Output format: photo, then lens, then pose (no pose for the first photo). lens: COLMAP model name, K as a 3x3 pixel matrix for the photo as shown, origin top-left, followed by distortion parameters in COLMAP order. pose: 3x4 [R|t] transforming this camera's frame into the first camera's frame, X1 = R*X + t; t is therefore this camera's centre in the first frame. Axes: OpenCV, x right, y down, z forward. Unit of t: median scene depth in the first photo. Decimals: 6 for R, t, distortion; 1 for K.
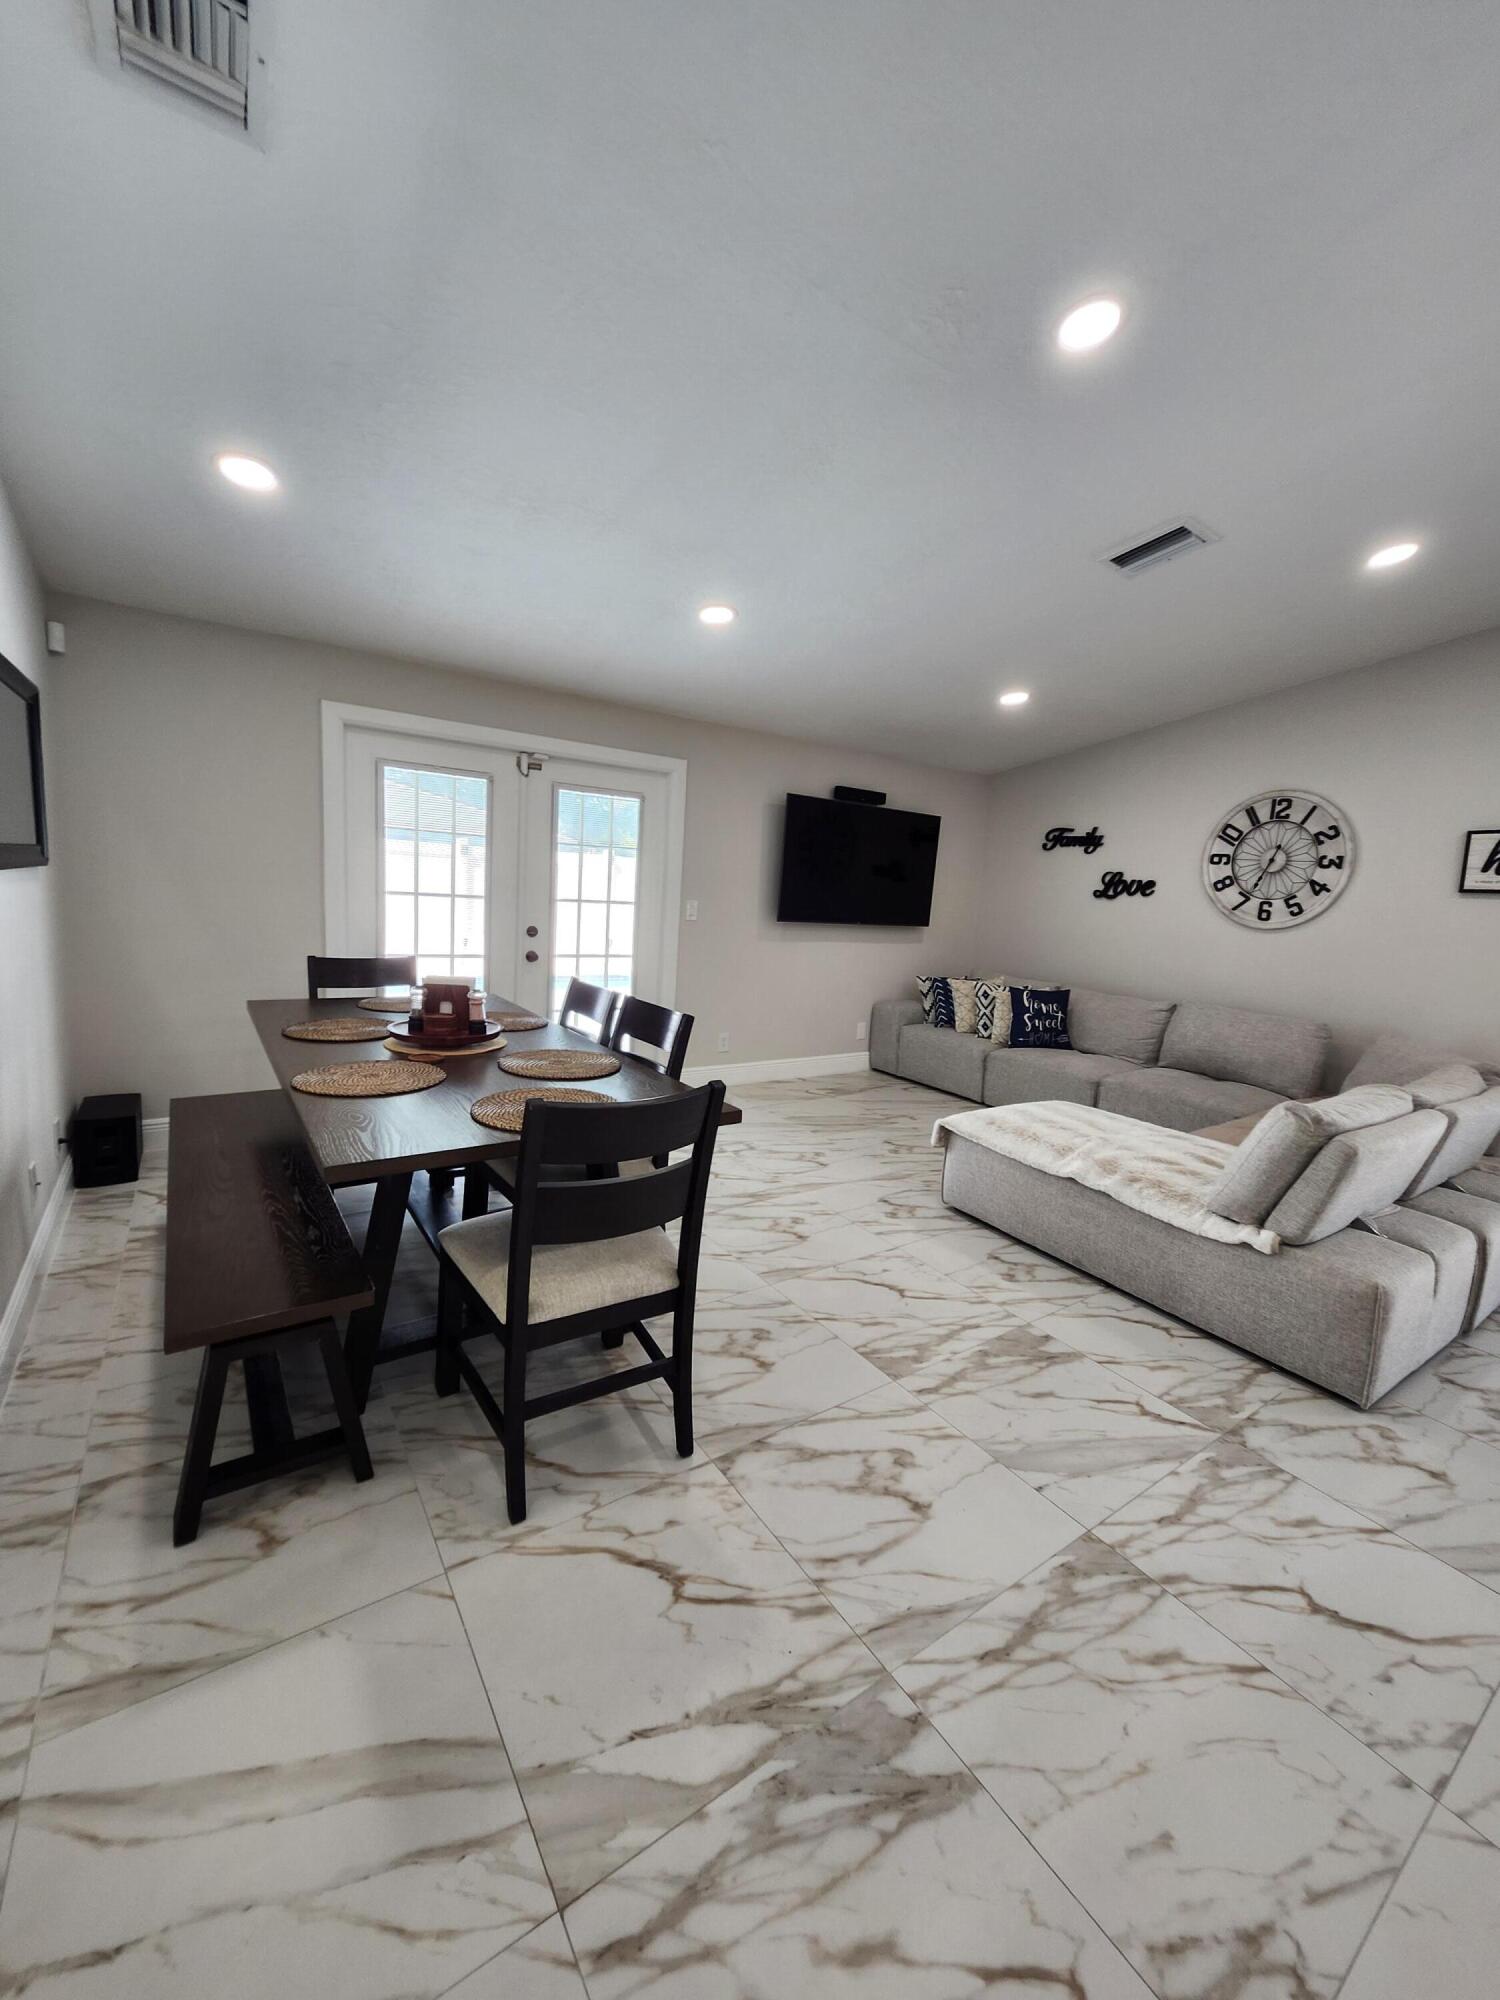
lens RADIAL K [[797.2, 0, 750.7], [0, 797.2, 1000.3], [0, 0, 1]] dist [-0.003134, 0.001905]
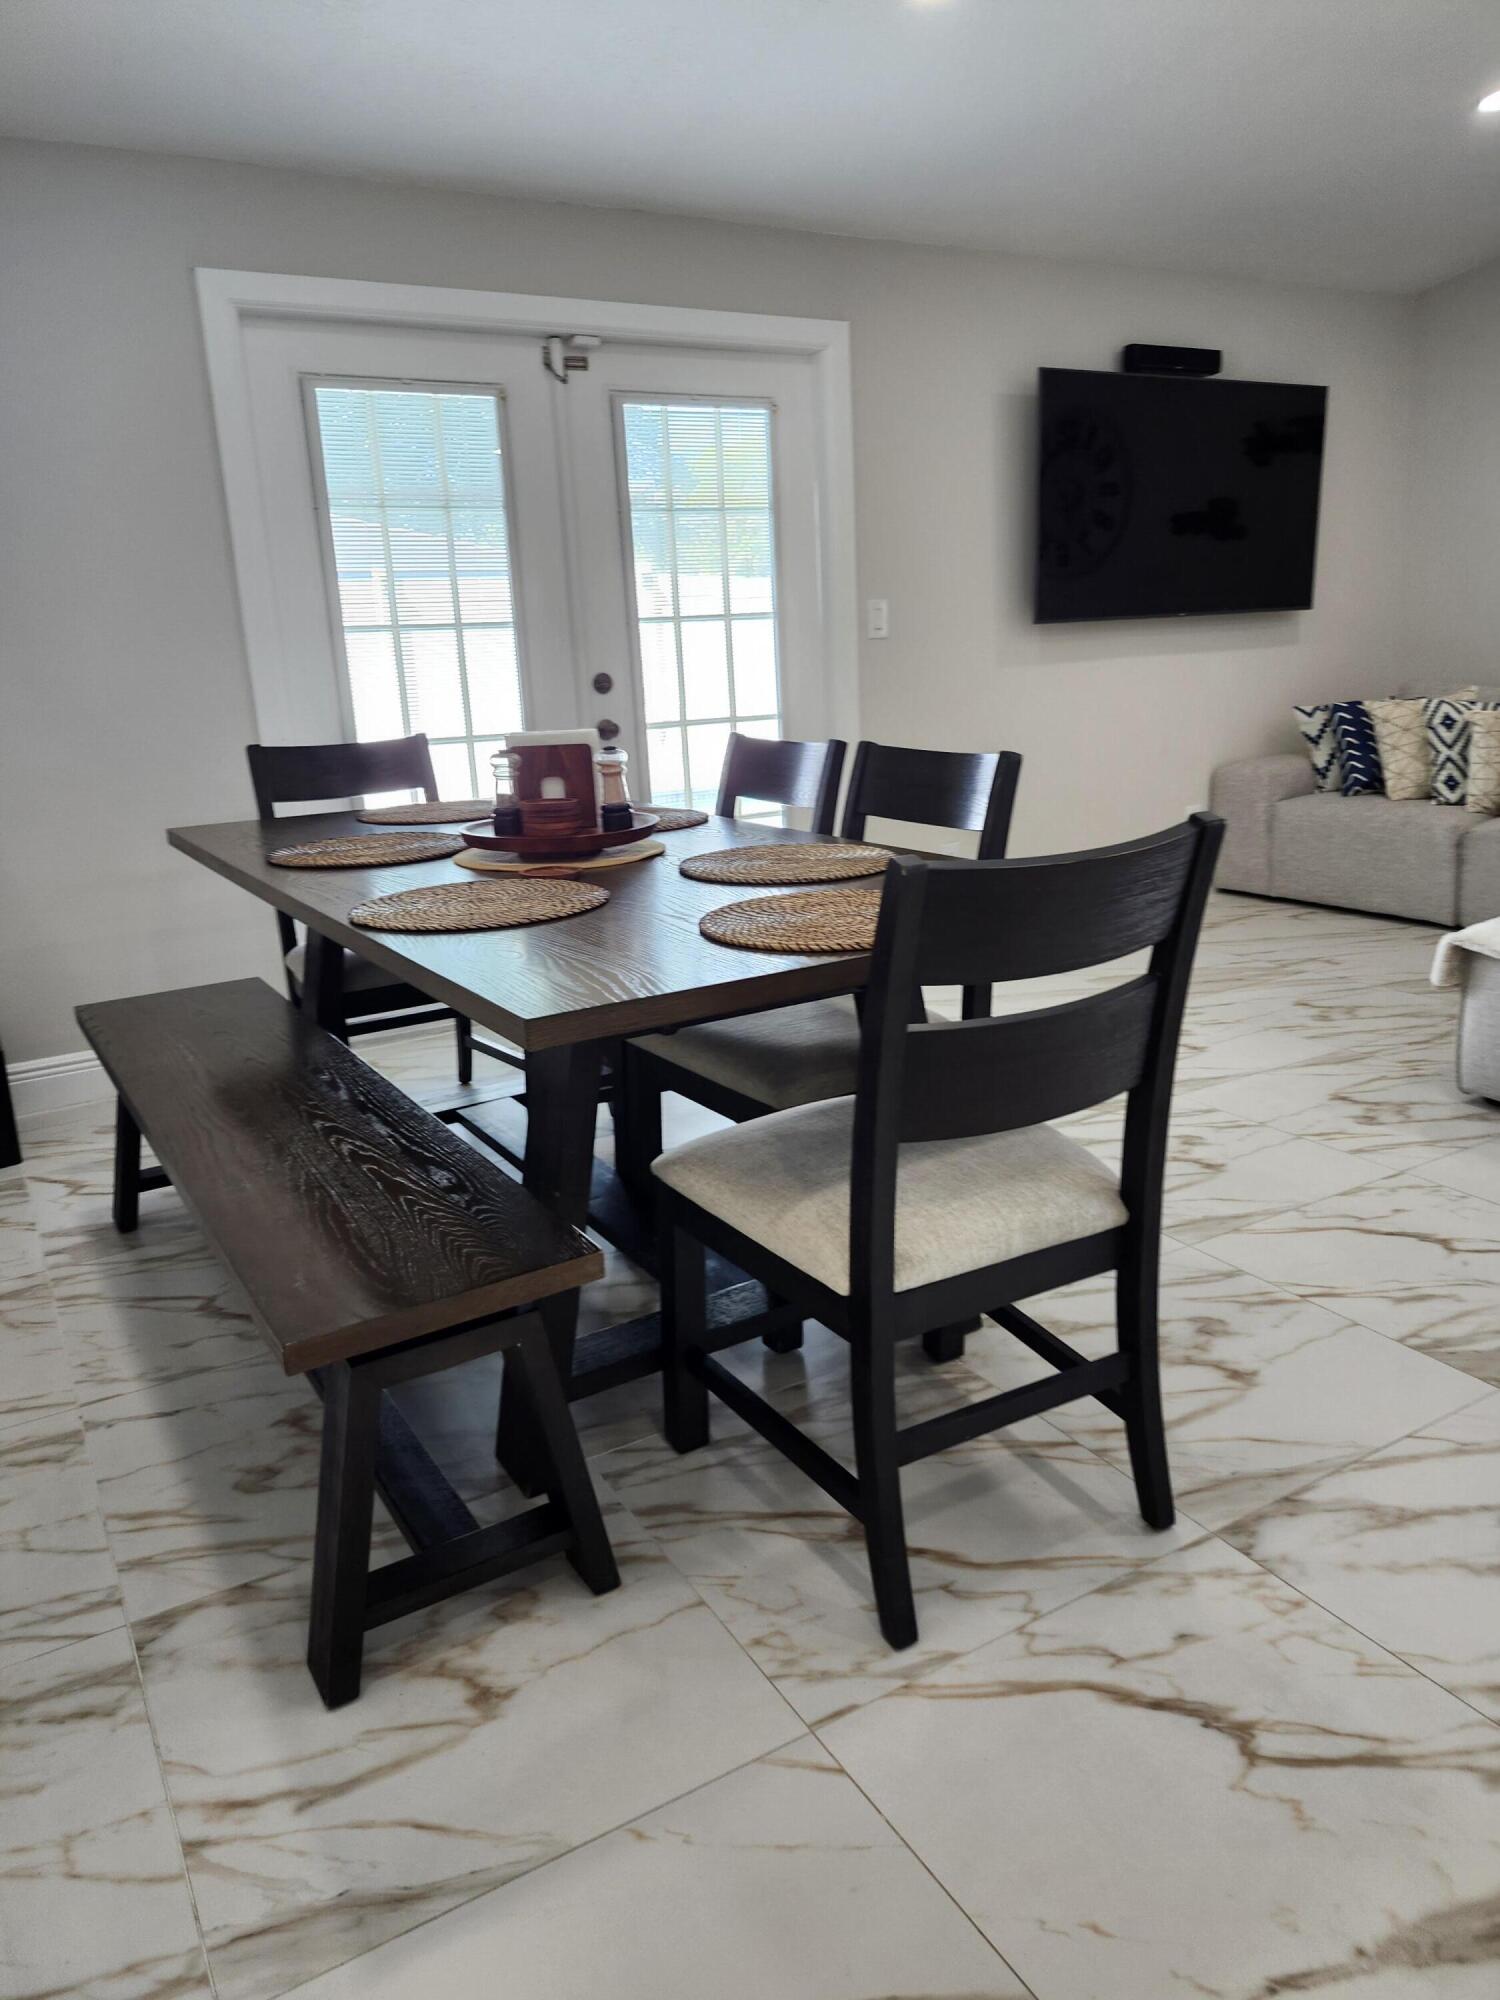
lens RADIAL K [[1412.5, 0, 757.2], [0, 1412.5, 987.1], [0, 0, 1]] dist [0.053148, -0.050295]
pose [[0.991679, -0.088185, -0.093788, -0.149743], [0.097195, 0.990597, 0.096287, 0.058362], [0.084415, -0.104602, 0.990925, 0.038420]]
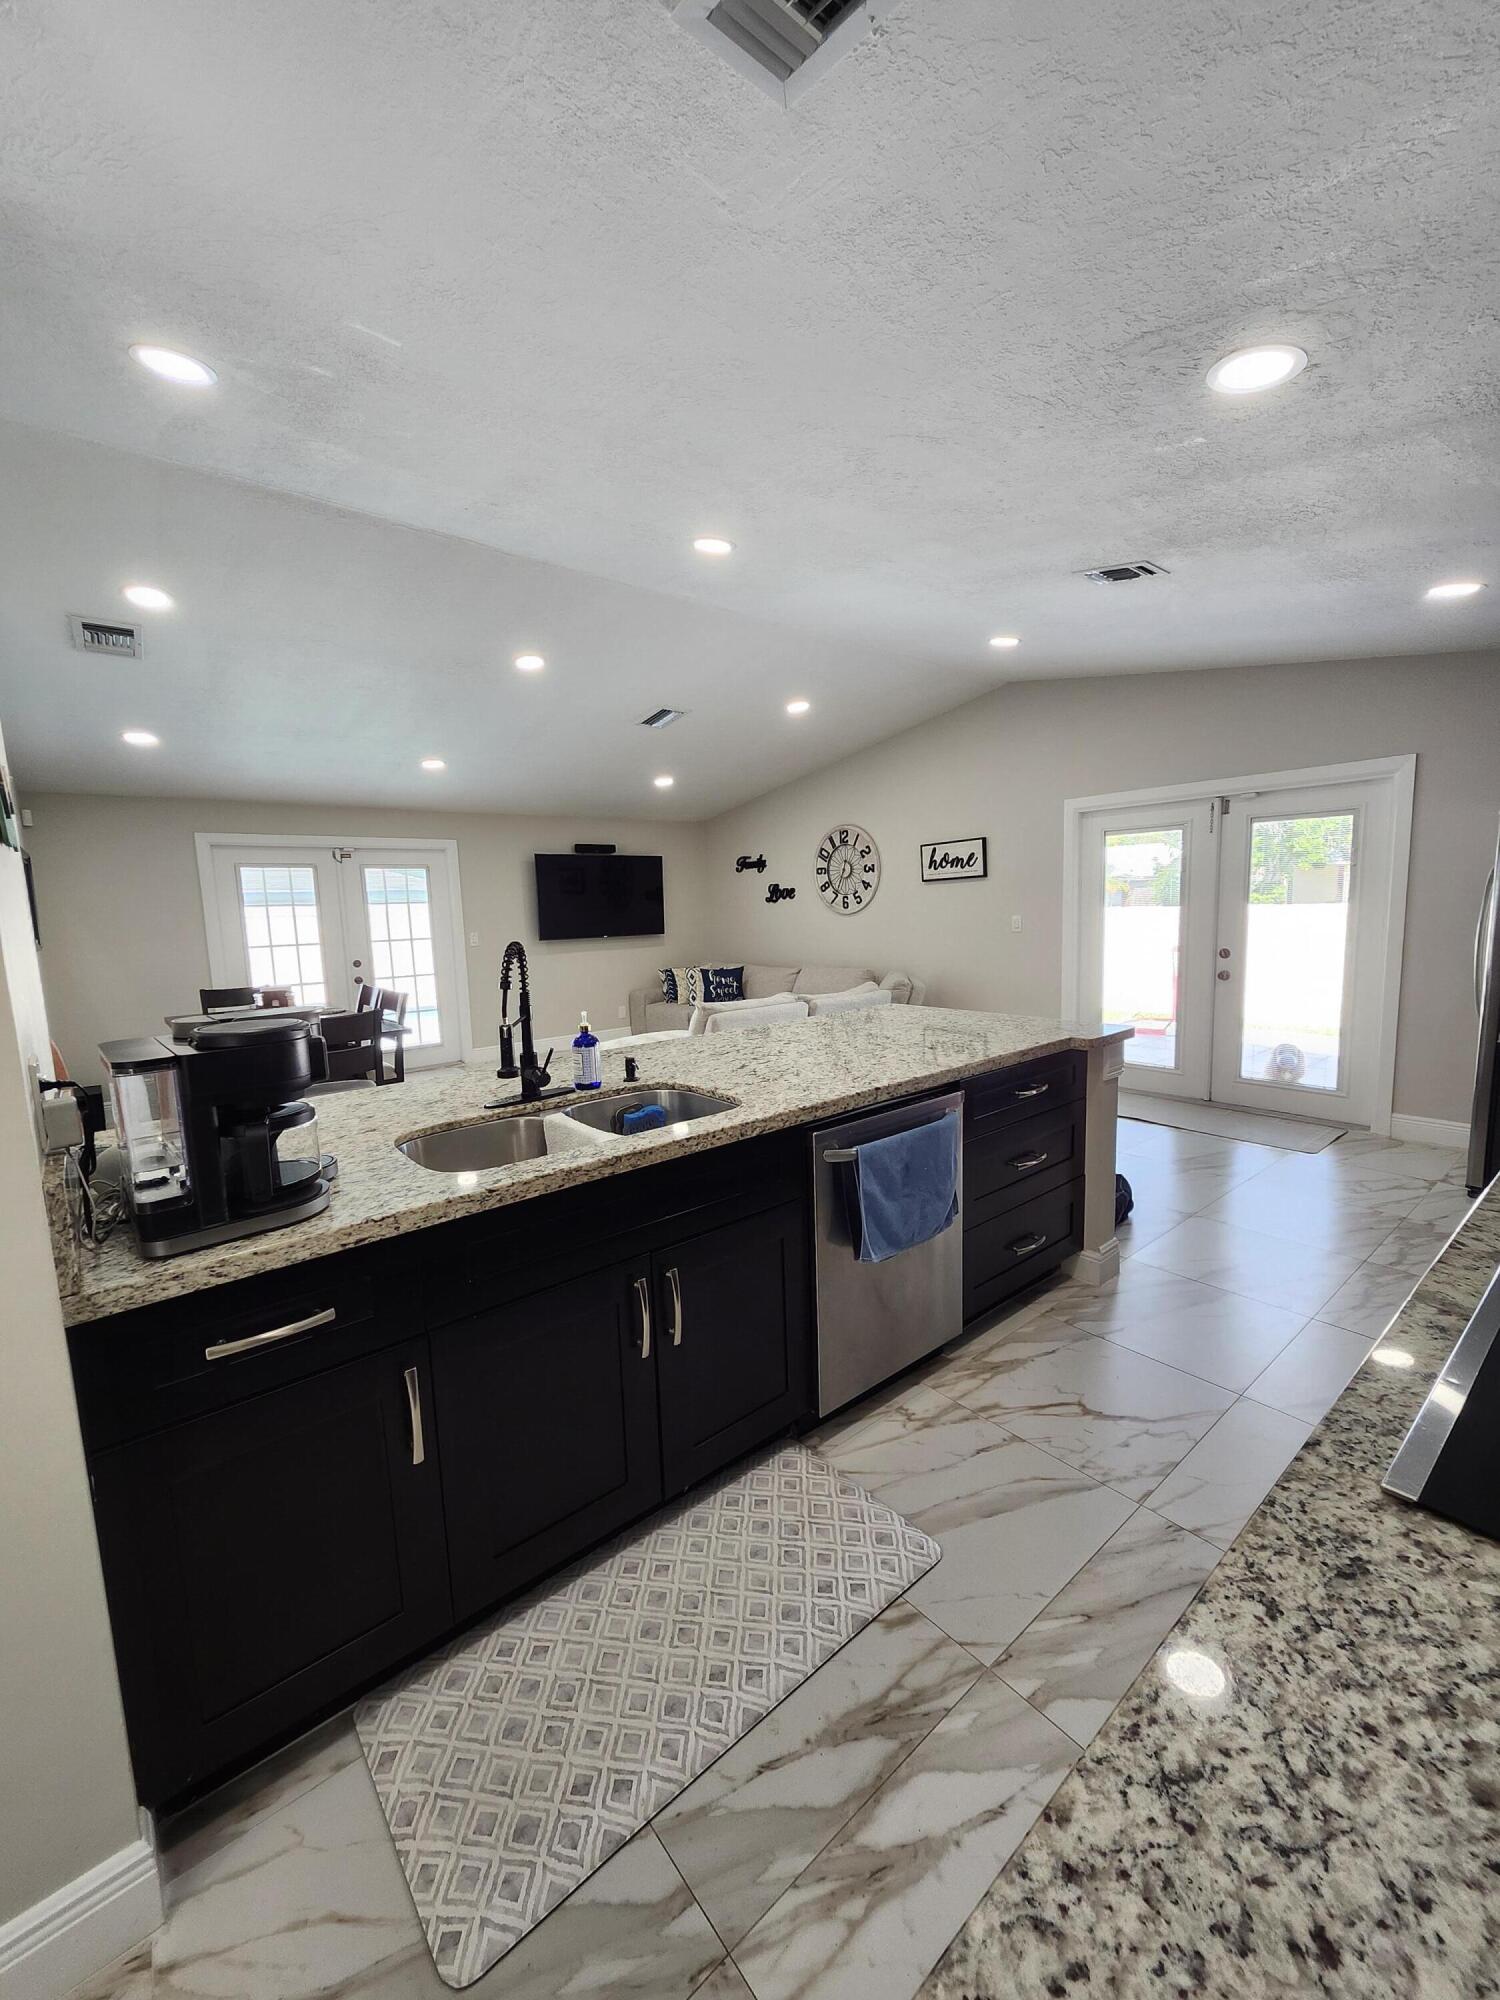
lens RADIAL K [[797.2, 0, 747.1], [0, 797.2, 1006.5], [0, 0, 1]] dist [-0.003134, 0.001905]
pose [[0.991559, -0.106162, 0.074438, 0.522391], [0.107391, 0.994136, -0.012696, 0.144253], [-0.072654, 0.020582, 0.997145, -0.862692]]
